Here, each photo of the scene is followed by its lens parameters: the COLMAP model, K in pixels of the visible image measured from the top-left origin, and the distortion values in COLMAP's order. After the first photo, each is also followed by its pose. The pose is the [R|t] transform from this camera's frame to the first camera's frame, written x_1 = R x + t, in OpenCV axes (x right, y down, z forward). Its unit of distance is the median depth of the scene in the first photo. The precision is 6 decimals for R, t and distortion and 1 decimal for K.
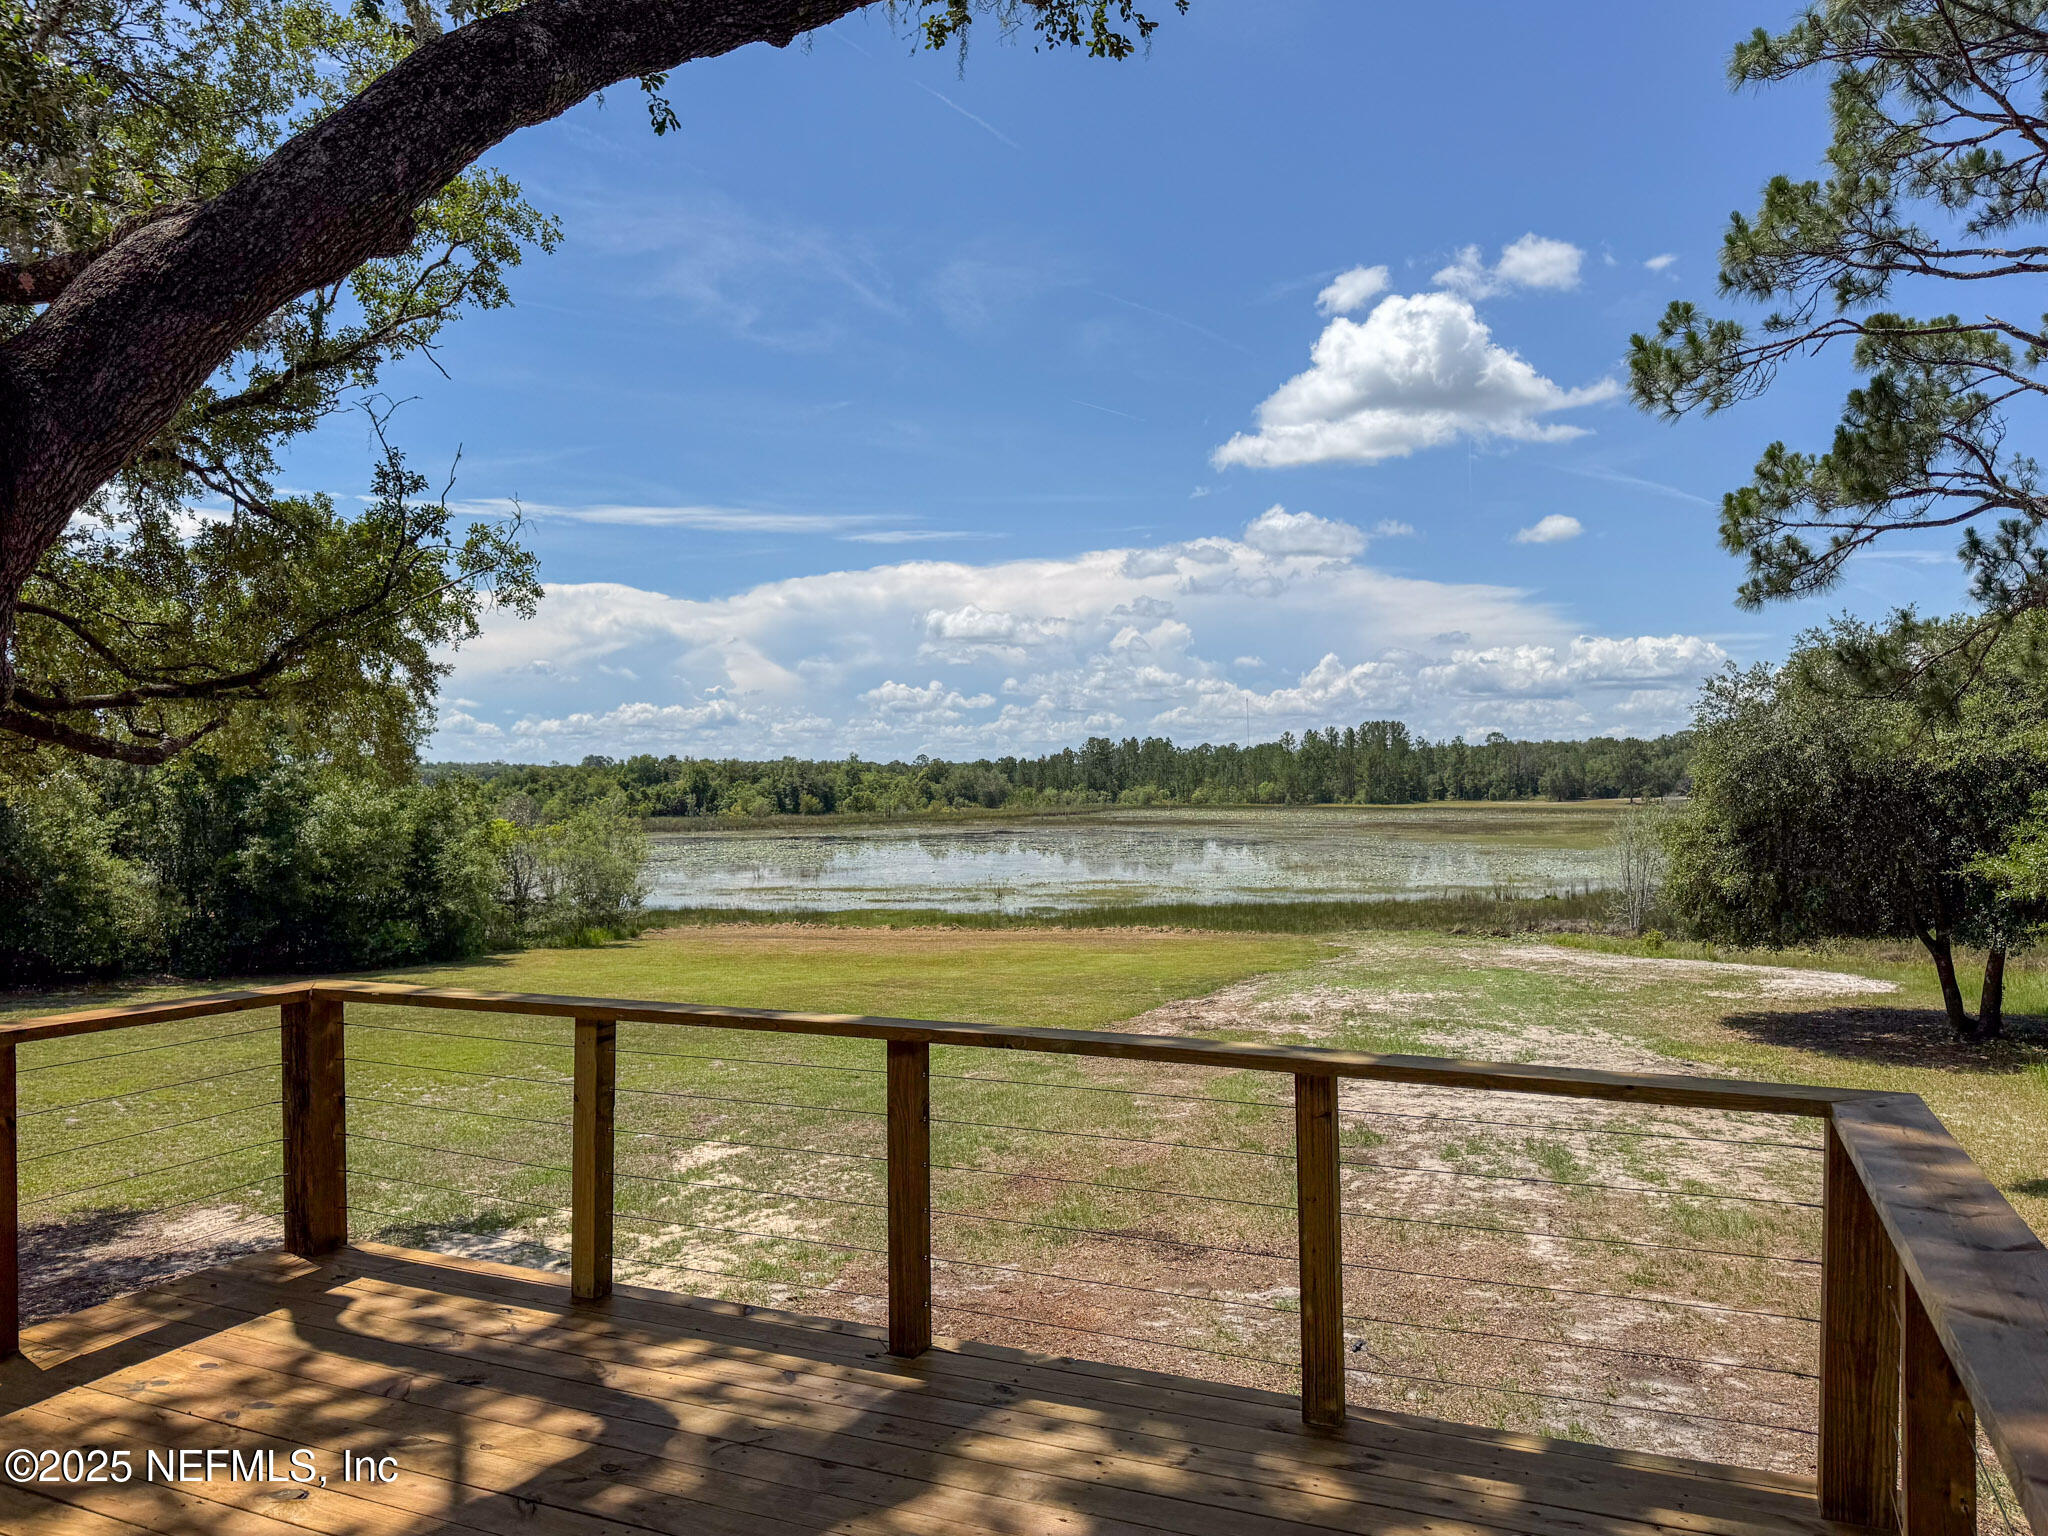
lens RADIAL K [[1464.3, 0, 1030.3], [0, 1464.3, 771.5], [0, 0, 1]] dist [0.051498, -0.062593]
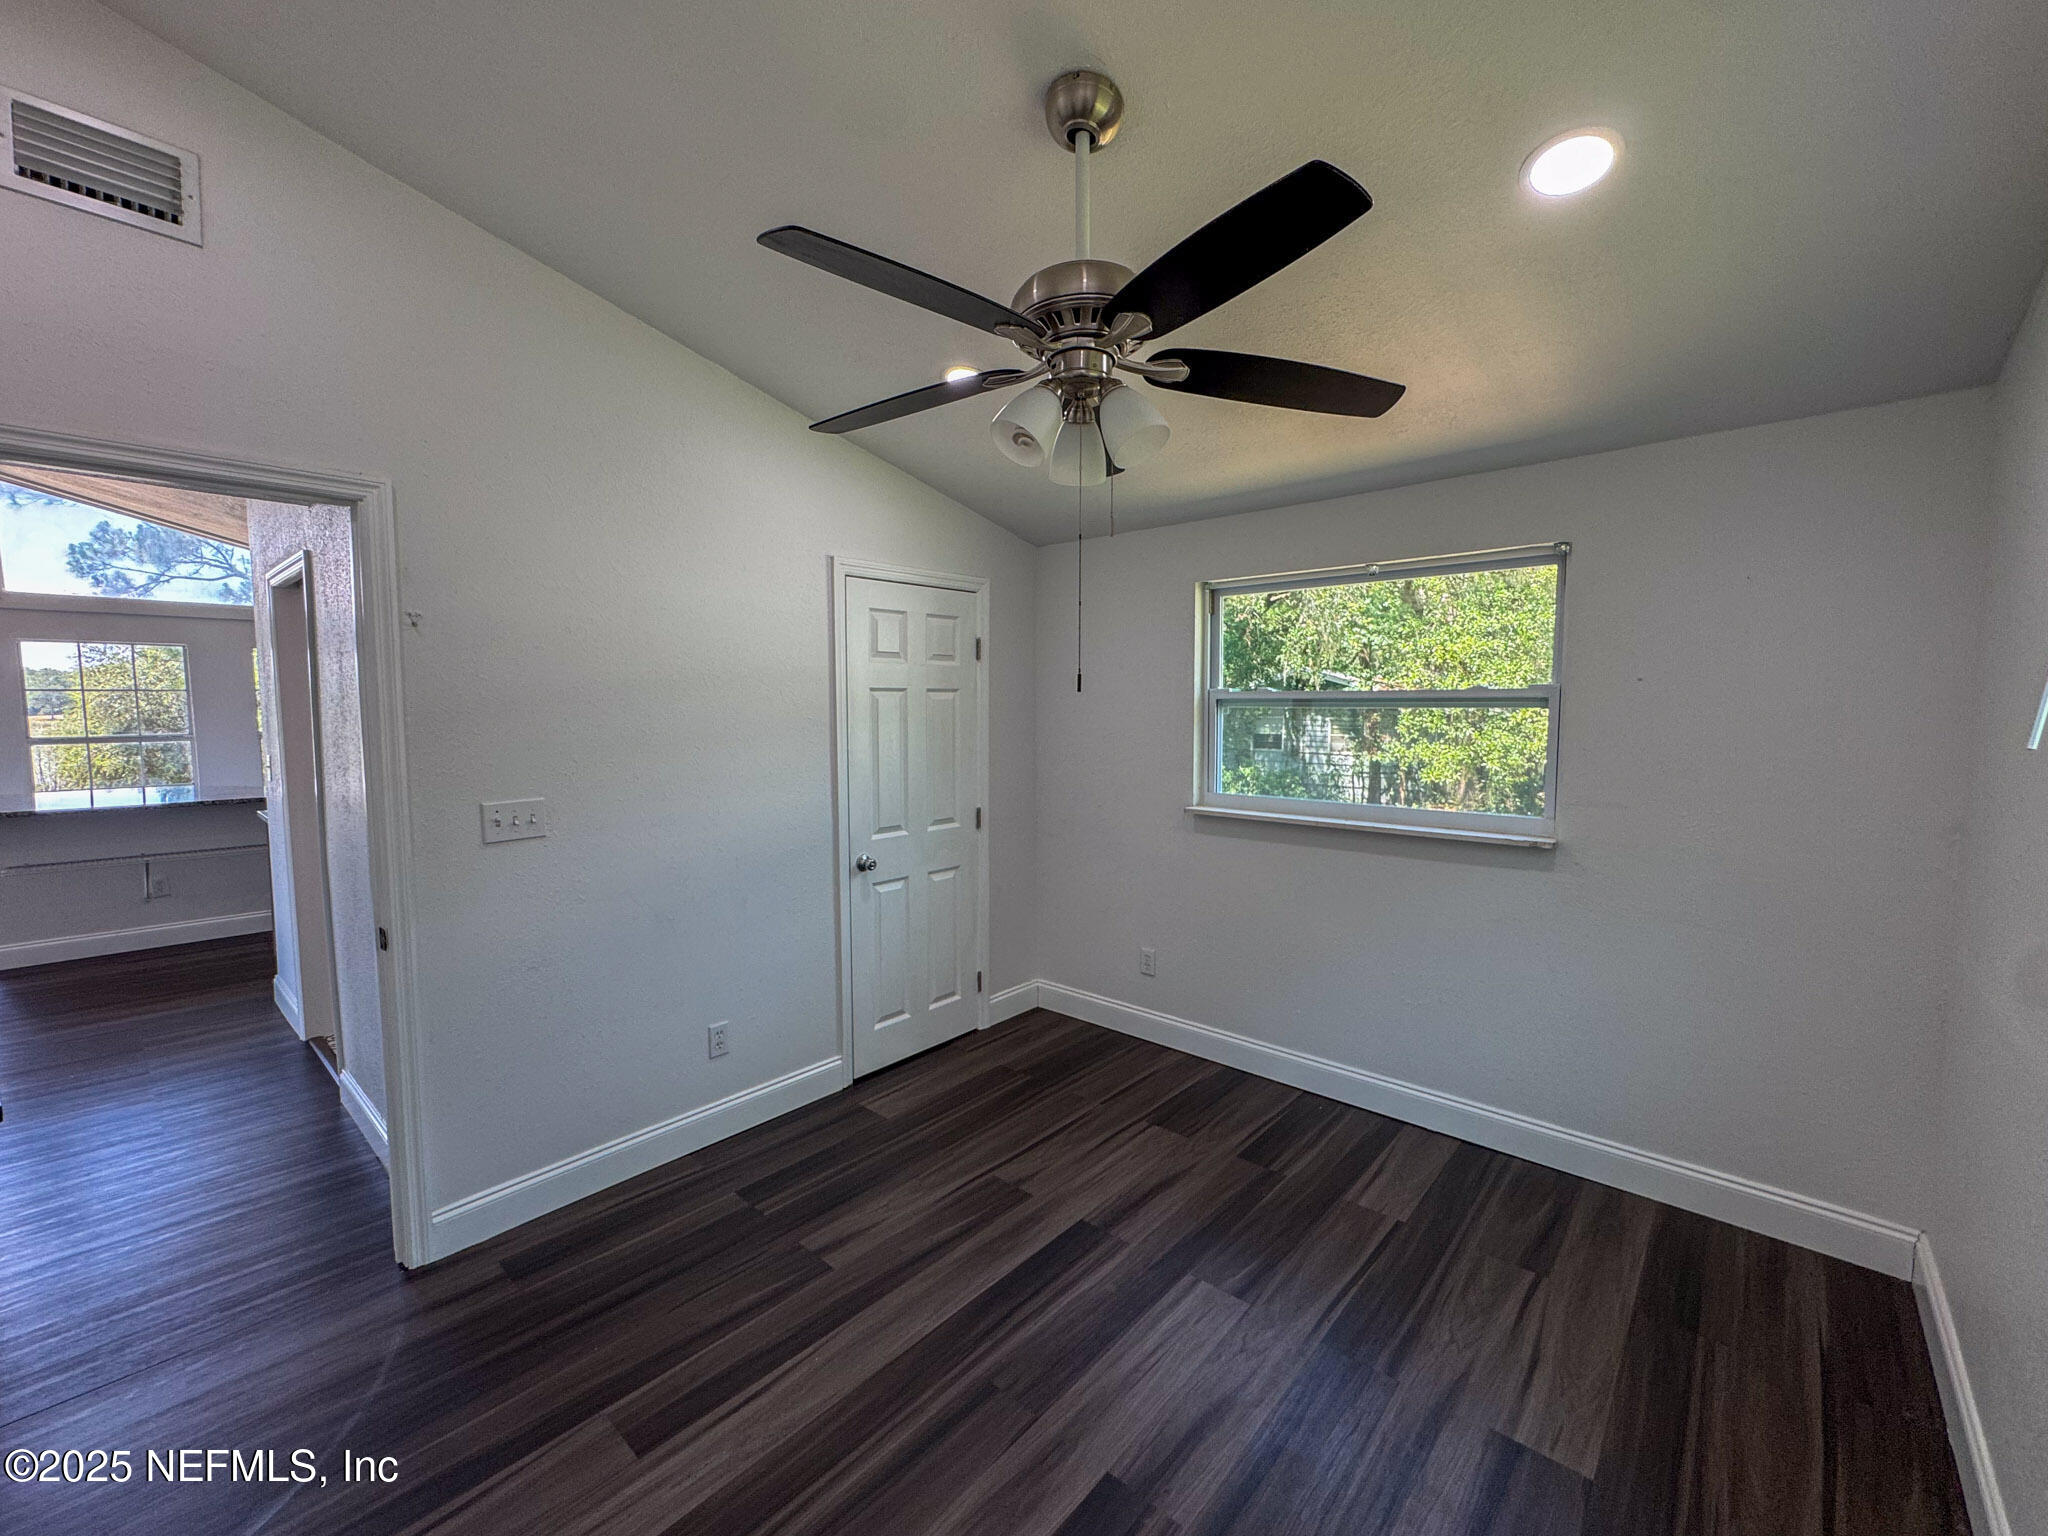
lens RADIAL K [[831.4, 0, 1029.6], [0, 831.4, 772.0], [0, 0, 1]] dist [-0.009505, 0.000443]
pose [[0.308476, -0.070576, 0.948610, -0.139992], [-0.013072, 0.996835, 0.078415, -0.002865], [-0.951142, -0.036589, 0.306577, -0.436740]]
